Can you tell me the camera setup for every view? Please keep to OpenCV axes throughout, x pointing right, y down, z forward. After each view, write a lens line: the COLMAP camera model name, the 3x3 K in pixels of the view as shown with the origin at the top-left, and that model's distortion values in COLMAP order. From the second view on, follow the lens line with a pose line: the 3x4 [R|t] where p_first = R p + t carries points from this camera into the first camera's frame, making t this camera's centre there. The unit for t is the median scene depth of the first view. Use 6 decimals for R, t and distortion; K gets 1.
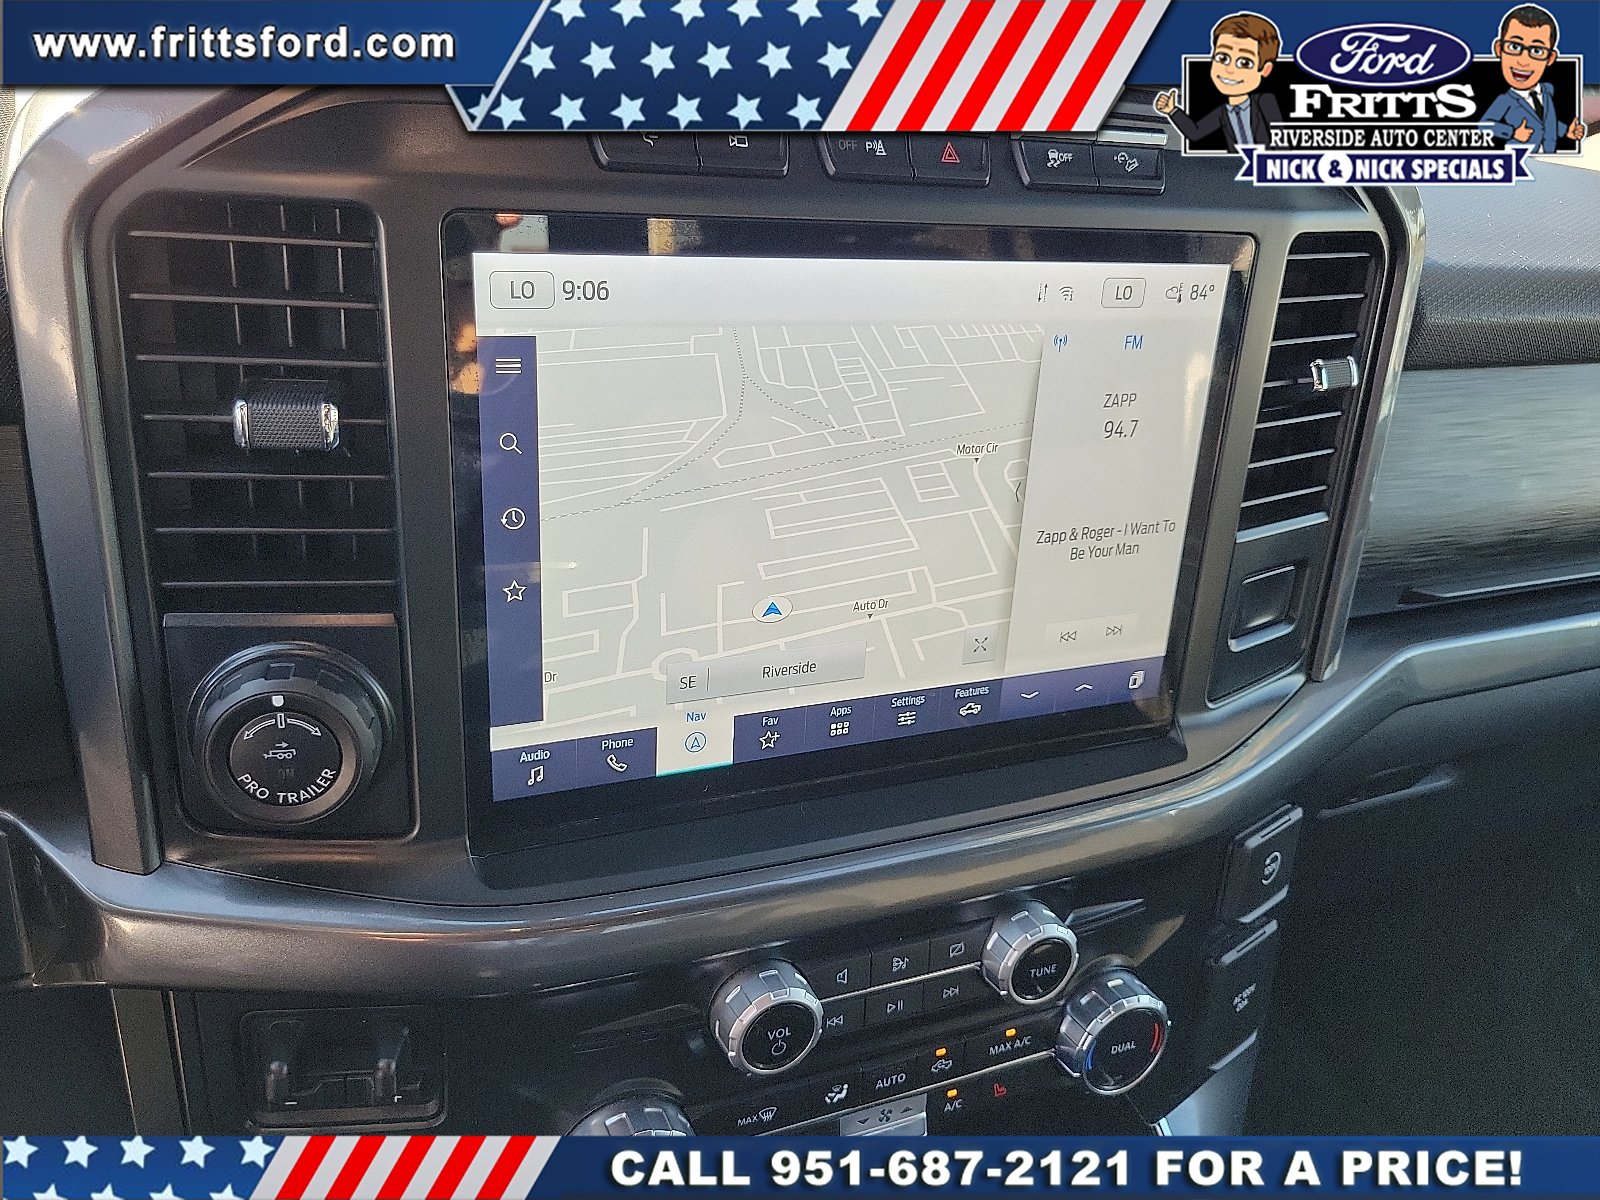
lens RADIAL K [[1227.1, 0, 795.4], [0, 1227.1, 602.7], [0, 0, 1]] dist [0.022515, -0.016650]
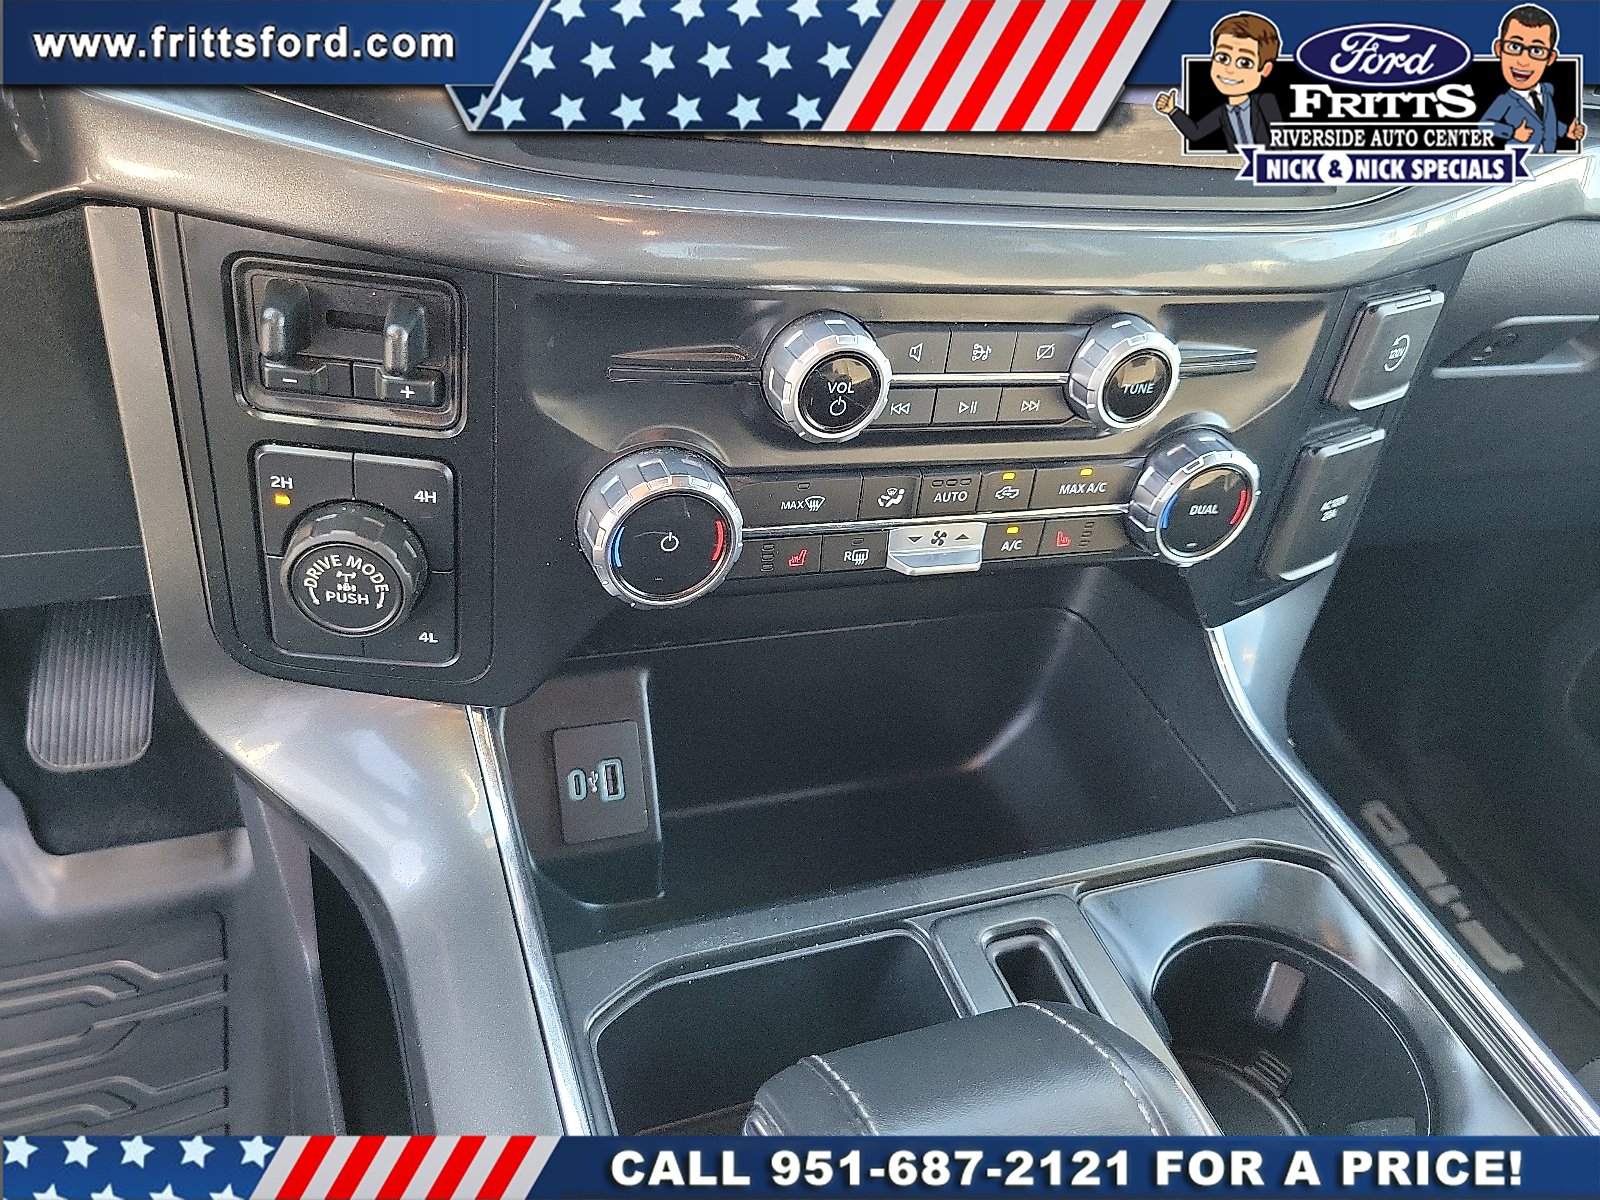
lens RADIAL K [[1227.1, 0, 804.2], [0, 1227.1, 605.4], [0, 0, 1]] dist [0.022515, -0.016650]
pose [[0.994421, 0.105283, -0.006471, -0.015700], [-0.101502, 0.971791, 0.212885, 0.285641], [0.028701, -0.211041, 0.977056, 0.095762]]
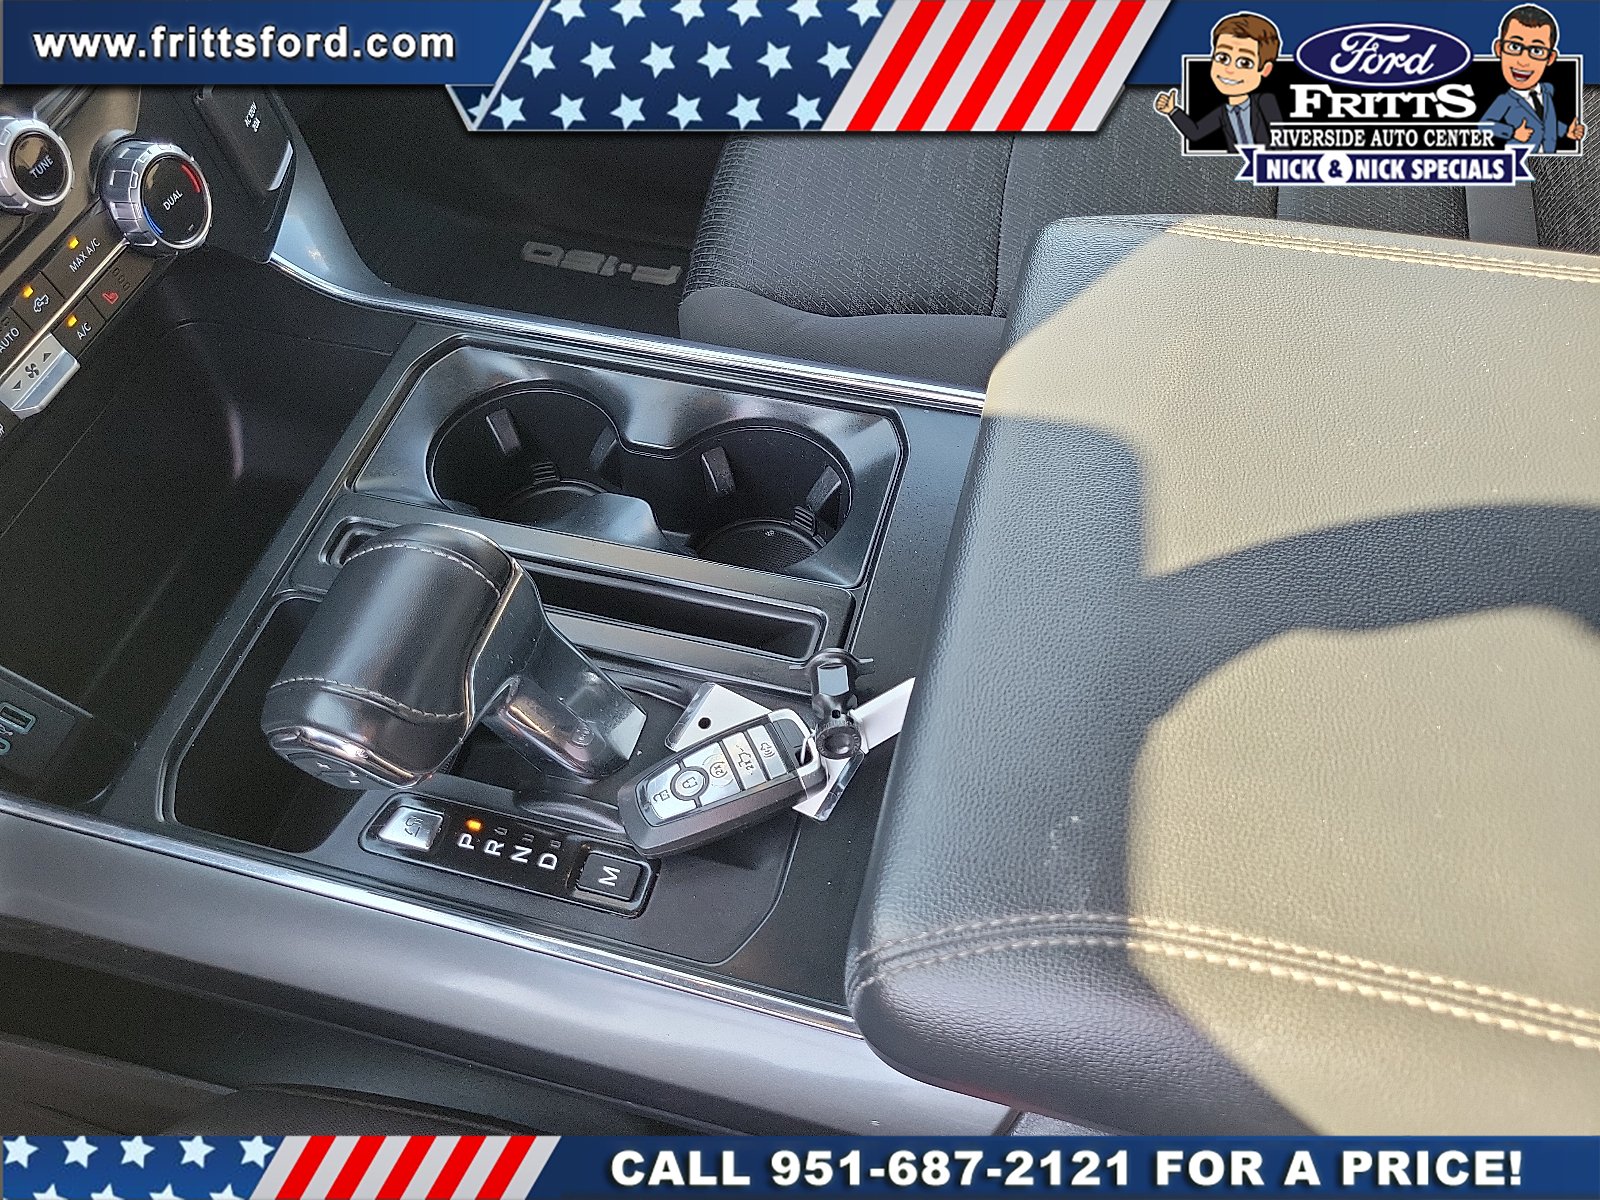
lens RADIAL K [[1227.1, 0, 785.8], [0, 1227.1, 627.1], [0, 0, 1]] dist [0.022515, -0.016650]
pose [[0.647348, -0.695071, 0.312757, 0.004037], [0.431073, 0.672282, 0.601841, 0.198794], [-0.628584, -0.254779, 0.734827, -0.307222]]
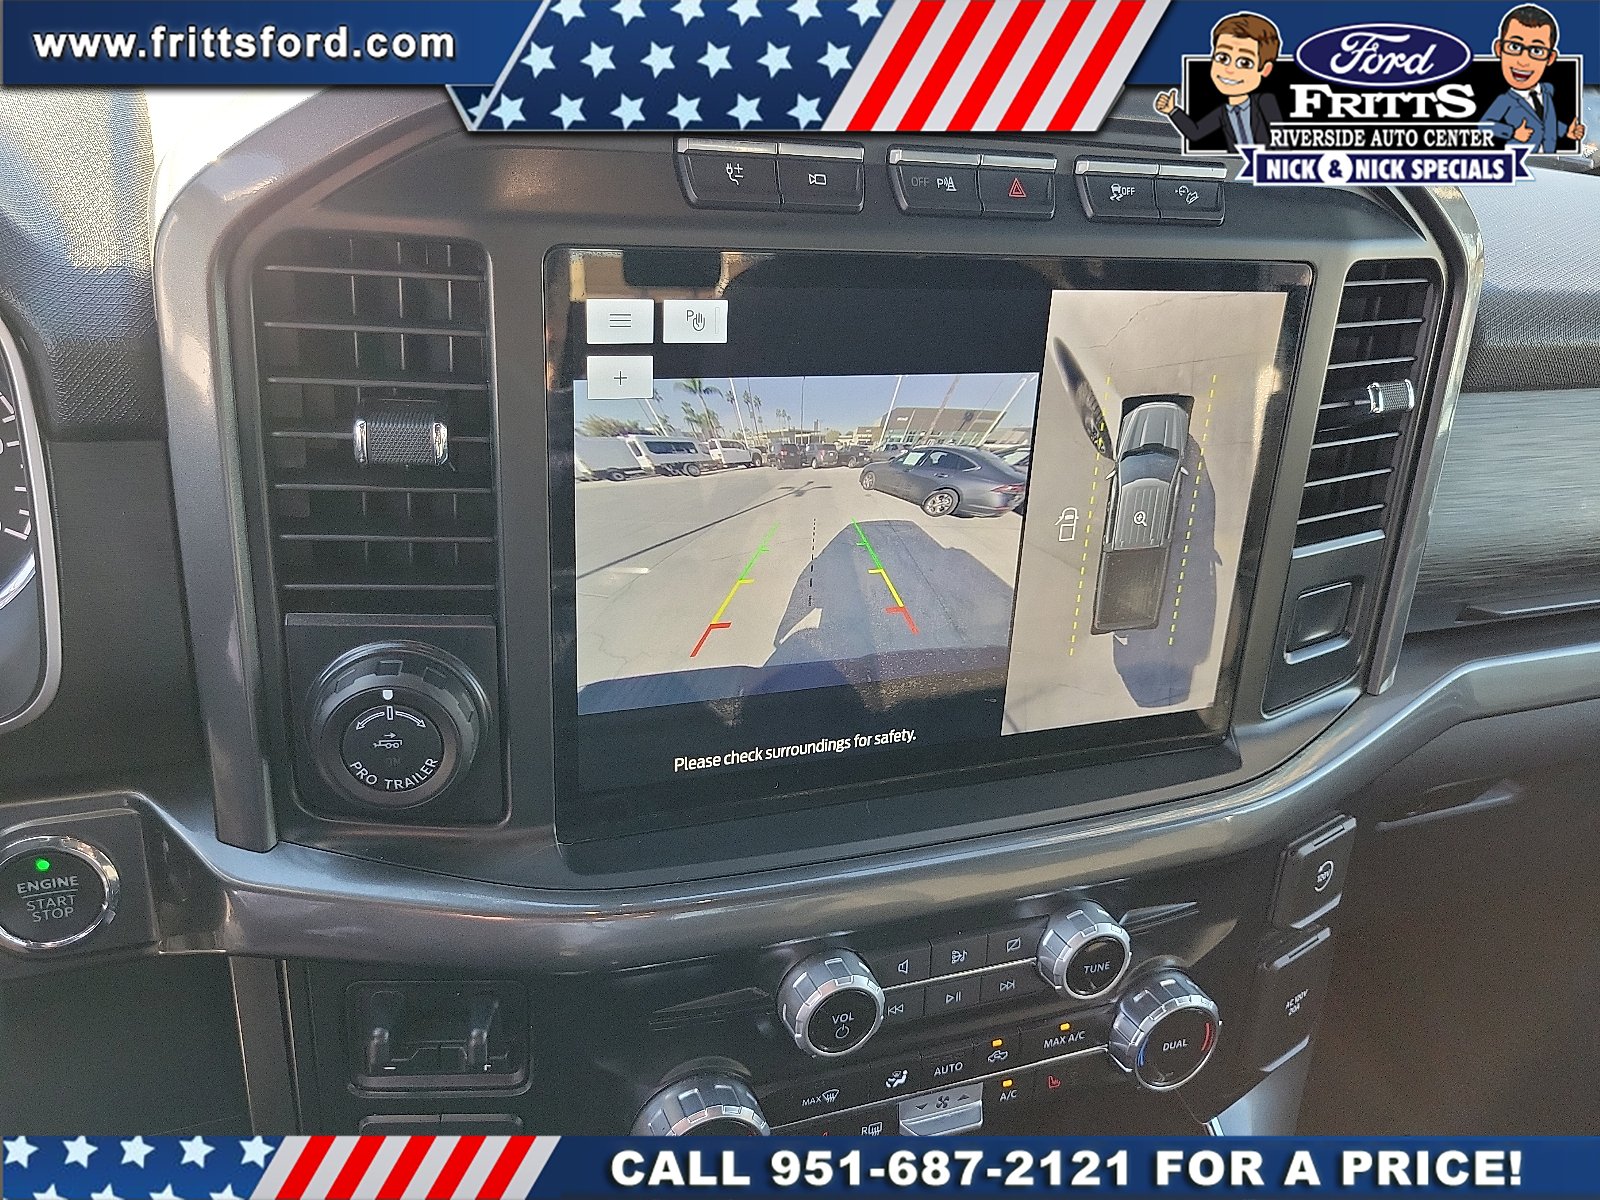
lens RADIAL K [[1227.1, 0, 803.9], [0, 1227.1, 603.2], [0, 0, 1]] dist [0.022515, -0.016650]
pose [[0.998814, 0.014307, -0.046531, -0.002420], [-0.014497, 0.999888, -0.003750, -0.001927], [0.046472, 0.004421, 0.998910, -0.053794]]
